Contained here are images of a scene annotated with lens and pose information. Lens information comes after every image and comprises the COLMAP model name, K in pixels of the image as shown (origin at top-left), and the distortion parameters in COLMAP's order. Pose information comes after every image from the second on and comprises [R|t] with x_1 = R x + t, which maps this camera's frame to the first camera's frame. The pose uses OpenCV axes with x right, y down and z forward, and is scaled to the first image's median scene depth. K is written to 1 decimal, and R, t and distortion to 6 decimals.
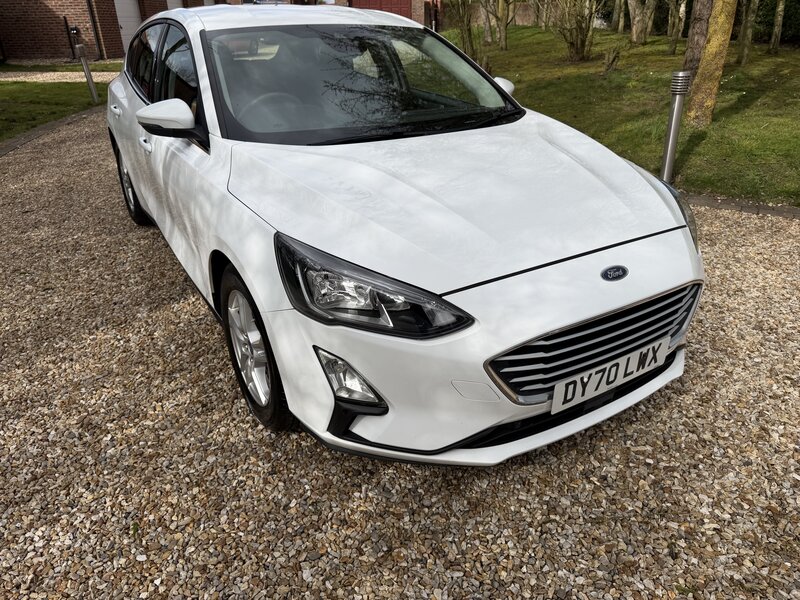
lens RADIAL K [[566.8, 0, 405.0], [0, 566.8, 310.7], [0, 0, 1]] dist [0.031990, -0.039369]
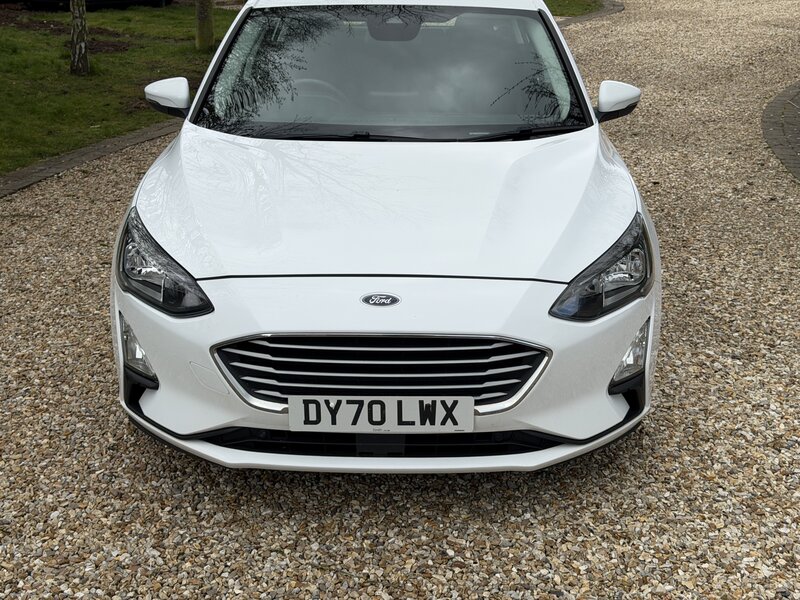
lens RADIAL K [[1118.1, 0, 404.7], [0, 1118.1, 294.7], [0, 0, 1]] dist [0.111532, 0.000000]
pose [[0.838794, 0.175705, -0.515318, 1.345754], [-0.253984, 0.963475, -0.084903, 0.072822], [0.481578, 0.202099, 0.852783, -0.566788]]
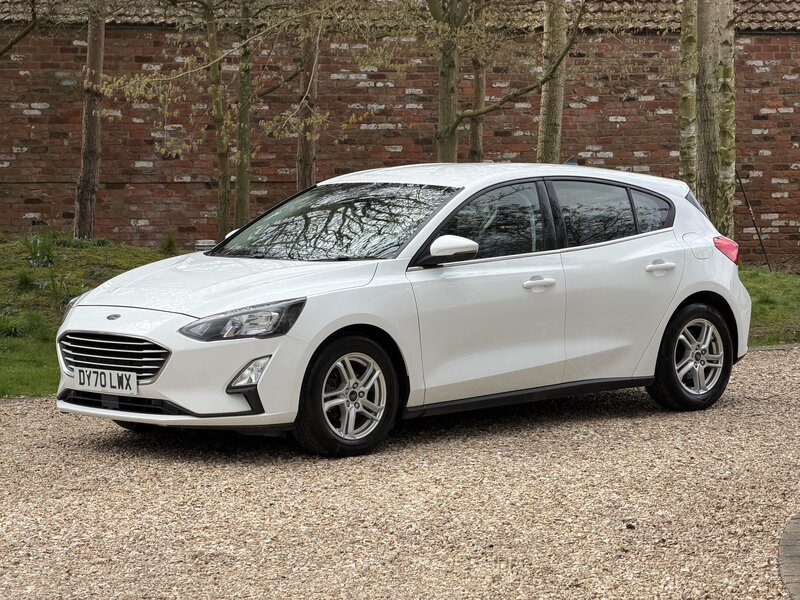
lens RADIAL K [[2404.8, 0, 401.8], [0, 2404.8, 300.1], [0, 0, 1]] dist [0.117338, 0.000000]
pose [[0.197369, 0.060225, -0.978478, 7.612718], [-0.447069, 0.893808, -0.035165, -0.243987], [0.872453, 0.444388, 0.203334, 0.248610]]
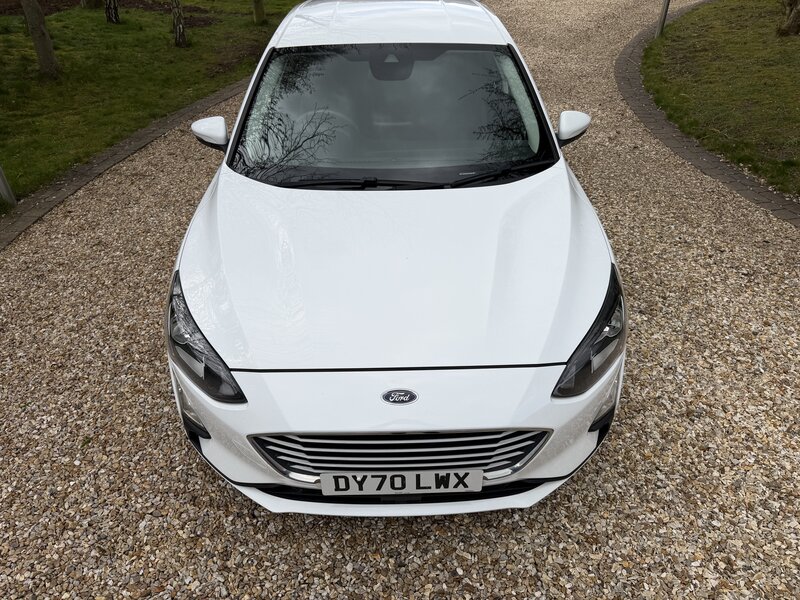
lens RADIAL K [[566.8, 0, 399.0], [0, 566.8, 301.1], [0, 0, 1]] dist [0.031990, -0.039369]
pose [[0.855440, 0.283721, -0.433273, 0.753624], [-0.228478, 0.957523, 0.175917, -0.407776], [0.464780, -0.051493, 0.883927, 0.100274]]
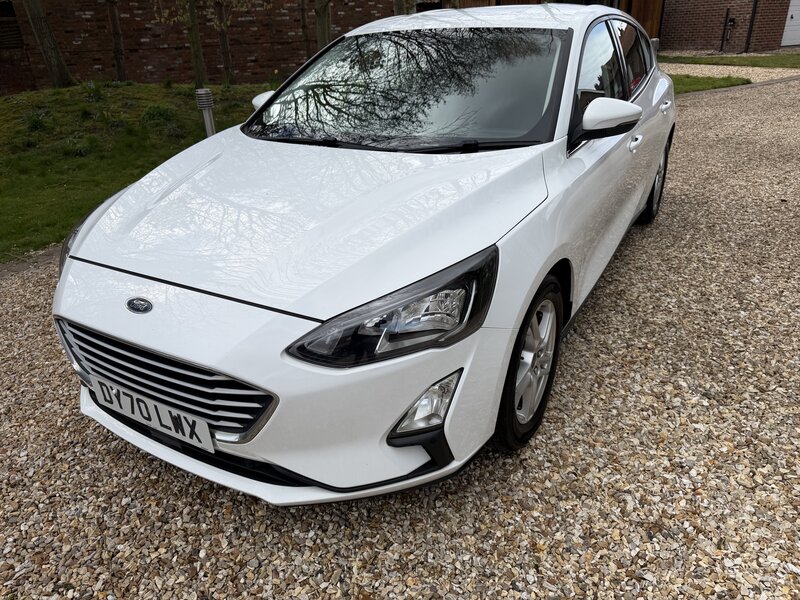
lens RADIAL K [[566.8, 0, 395.8], [0, 566.8, 301.1], [0, 0, 1]] dist [0.031990, -0.039369]
pose [[0.455456, 0.366168, -0.811469, 1.310232], [-0.374381, 0.905761, 0.198586, -0.413936], [0.807712, 0.213351, 0.549620, 0.811985]]
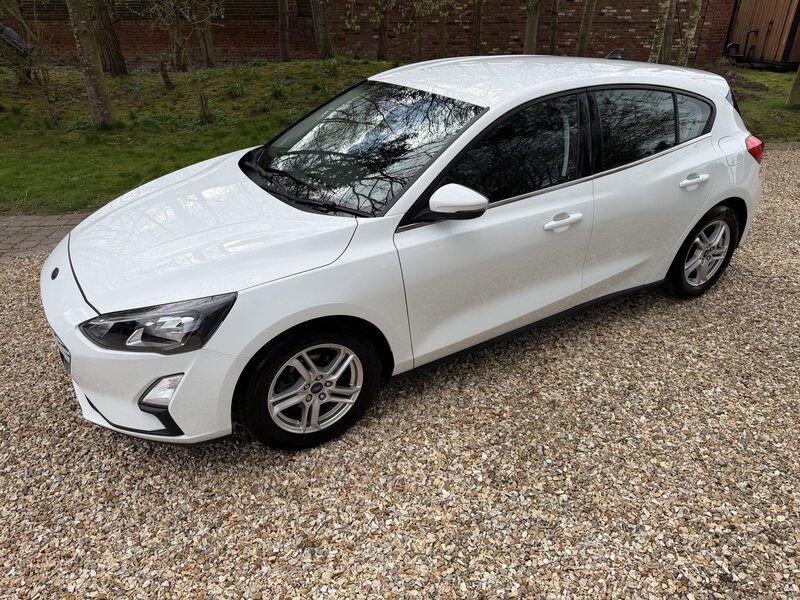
lens RADIAL K [[566.8, 0, 398.2], [0, 566.8, 296.8], [0, 0, 1]] dist [0.031990, -0.039369]
pose [[-0.026277, 0.462363, -0.886301, 1.709176], [-0.459185, 0.781954, 0.421542, -1.070886], [0.887952, 0.418053, 0.191763, 1.525945]]
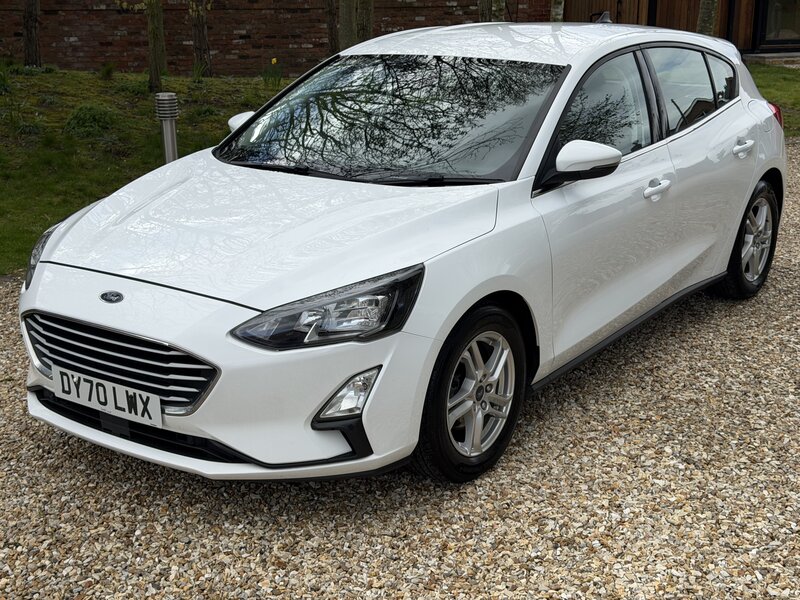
lens RADIAL K [[1118.1, 0, 401.3], [0, 1118.1, 302.6], [0, 0, 1]] dist [0.111532, 0.000000]
pose [[0.368804, 0.254629, -0.893950, 2.485487], [-0.422892, 0.902410, 0.082572, -0.465597], [0.827735, 0.347591, 0.440493, 0.502745]]
